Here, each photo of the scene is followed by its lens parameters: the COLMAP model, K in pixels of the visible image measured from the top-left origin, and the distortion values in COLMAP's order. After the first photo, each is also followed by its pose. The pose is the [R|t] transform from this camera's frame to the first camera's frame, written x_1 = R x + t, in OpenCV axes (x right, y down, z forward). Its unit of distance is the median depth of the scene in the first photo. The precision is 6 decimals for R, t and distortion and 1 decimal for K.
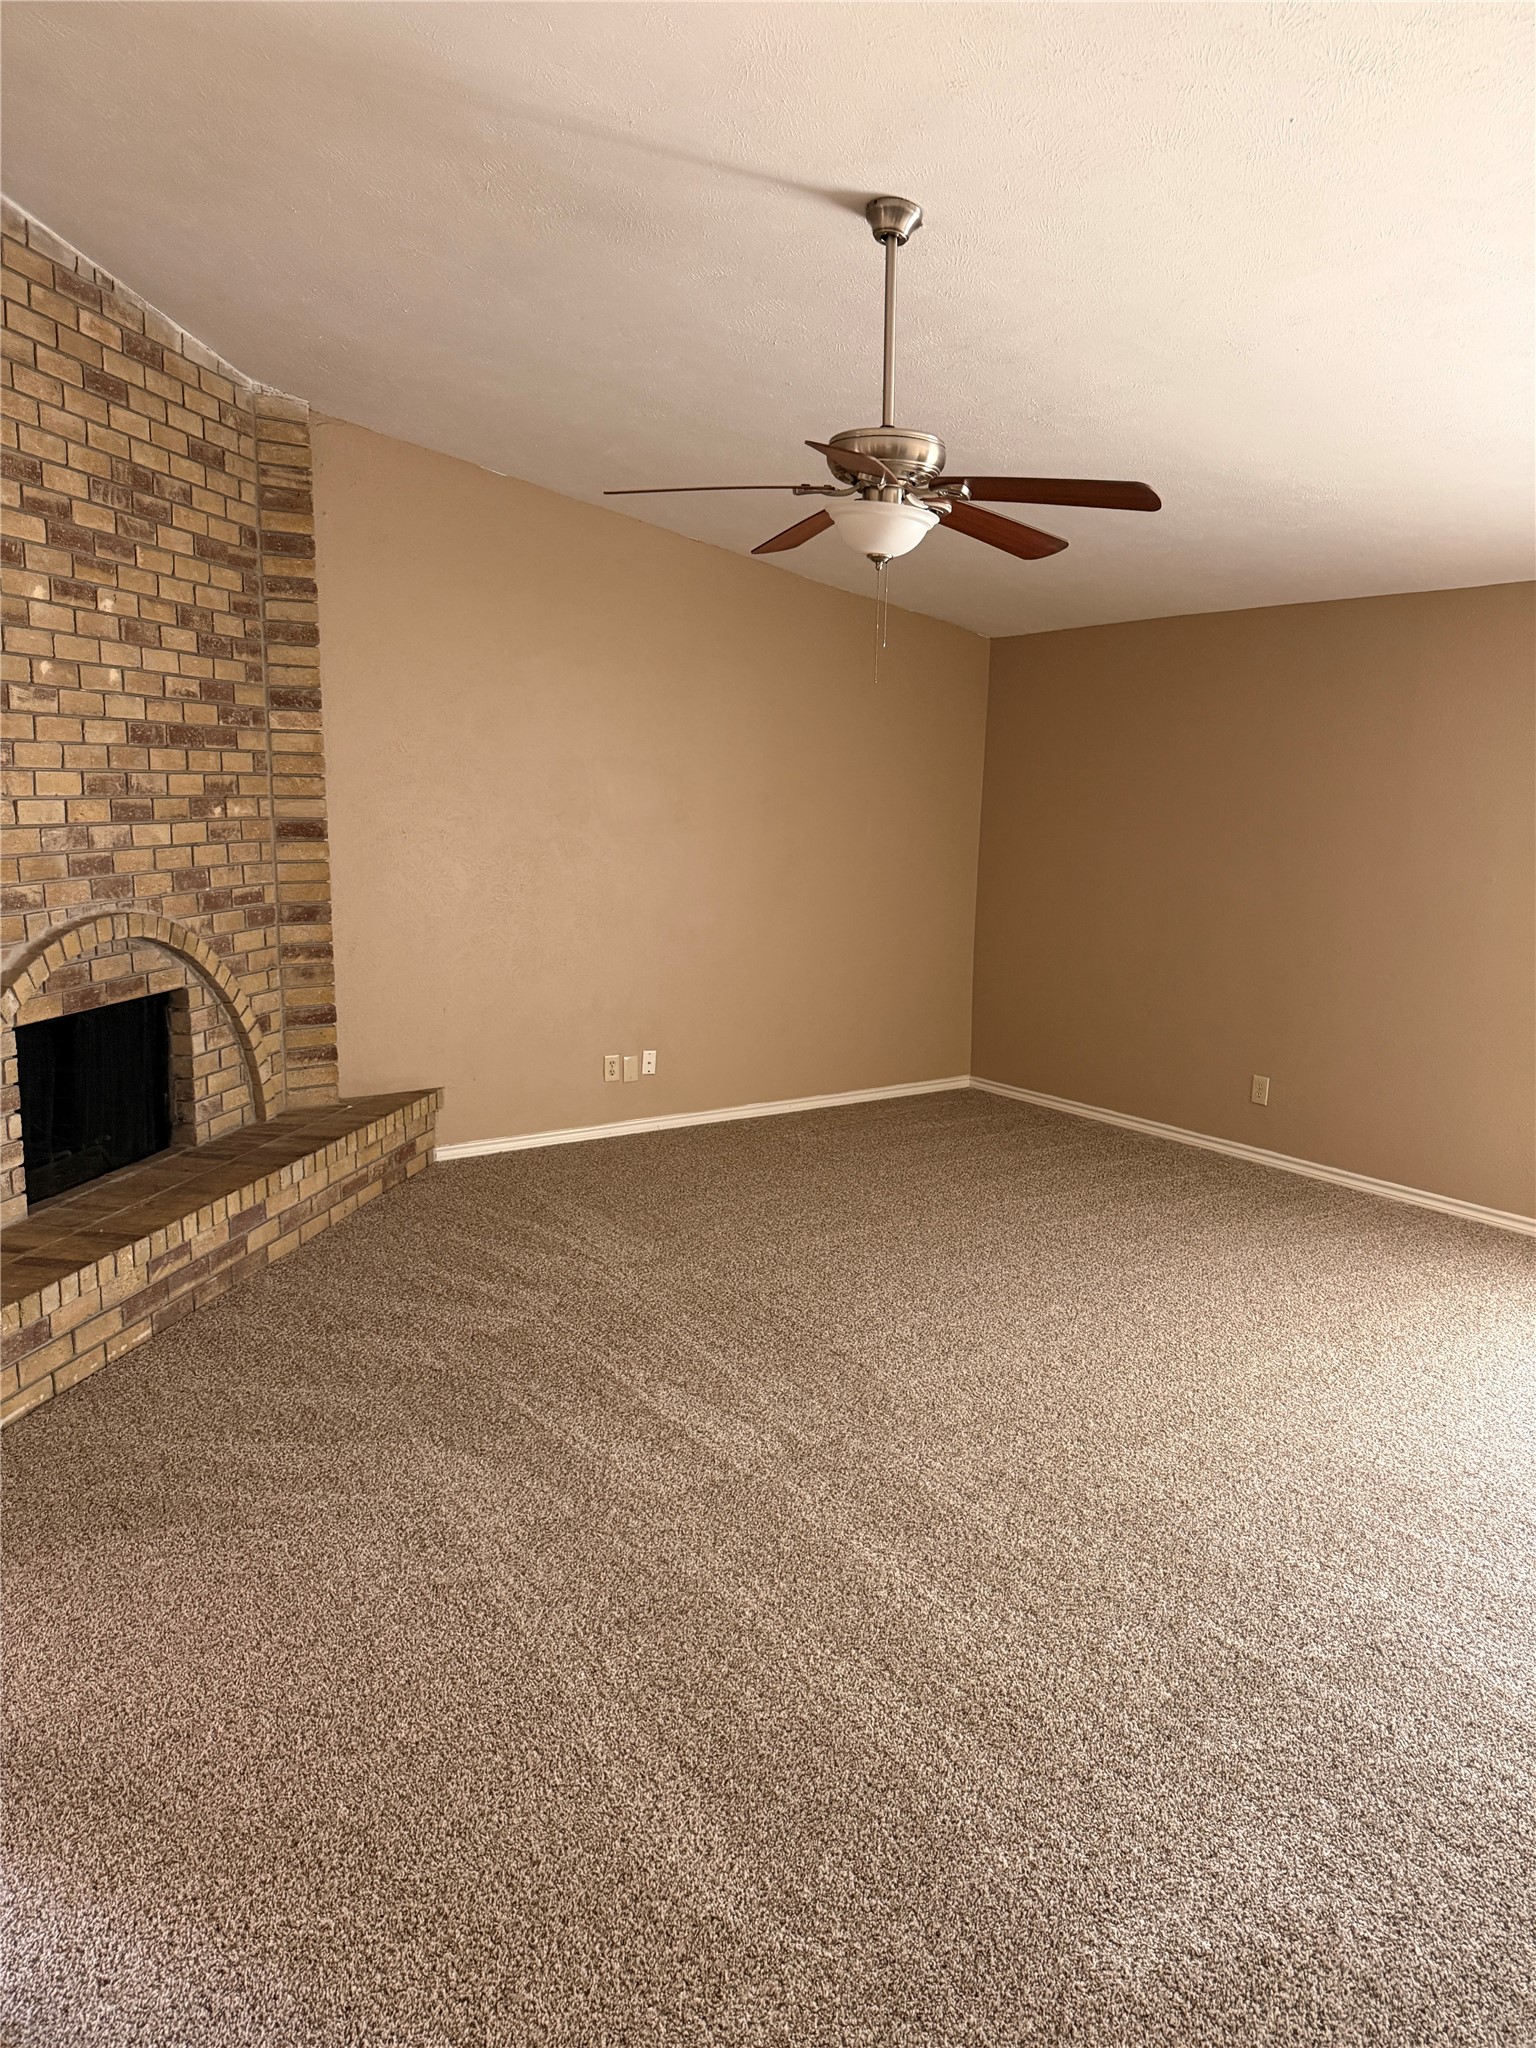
lens RADIAL K [[1430.3, 0, 764.9], [0, 1430.3, 998.3], [0, 0, 1]] dist [0.164377, -0.285634]
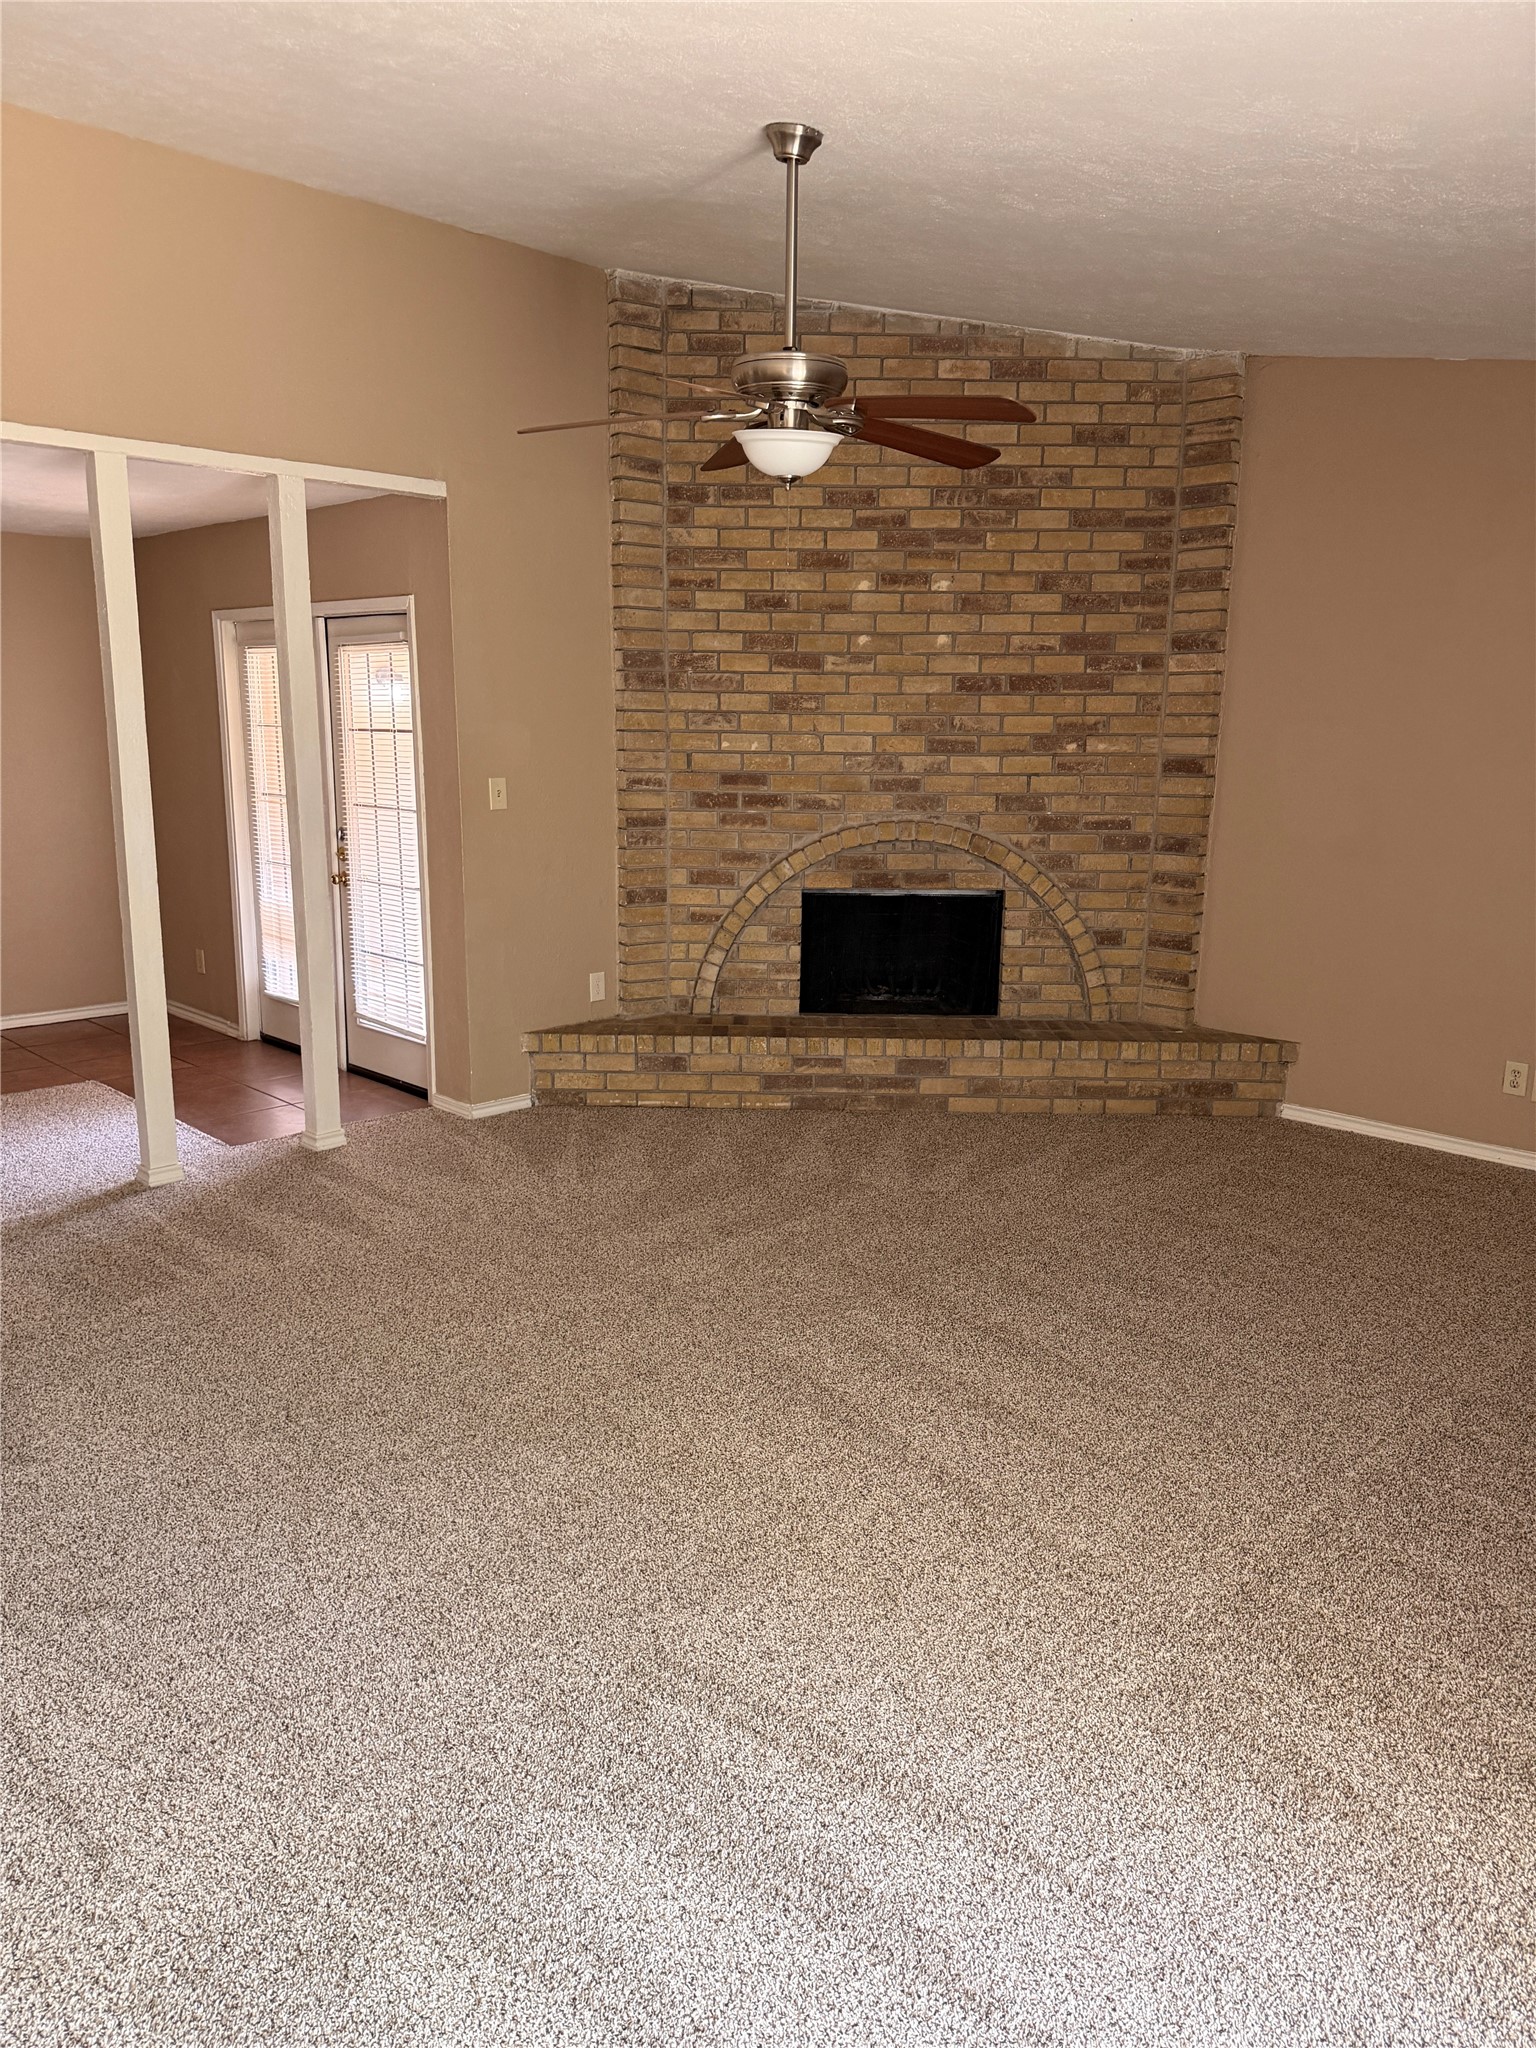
lens RADIAL K [[1433.6, 0, 768.0], [0, 1433.6, 1024.0], [0, 0, 1]] dist [0.170480, -0.407465]
pose [[0.177932, 0.187128, -0.966087, 0.778589], [-0.151012, 0.975316, 0.161103, -0.063744], [0.972387, 0.117225, 0.201799, 0.568407]]
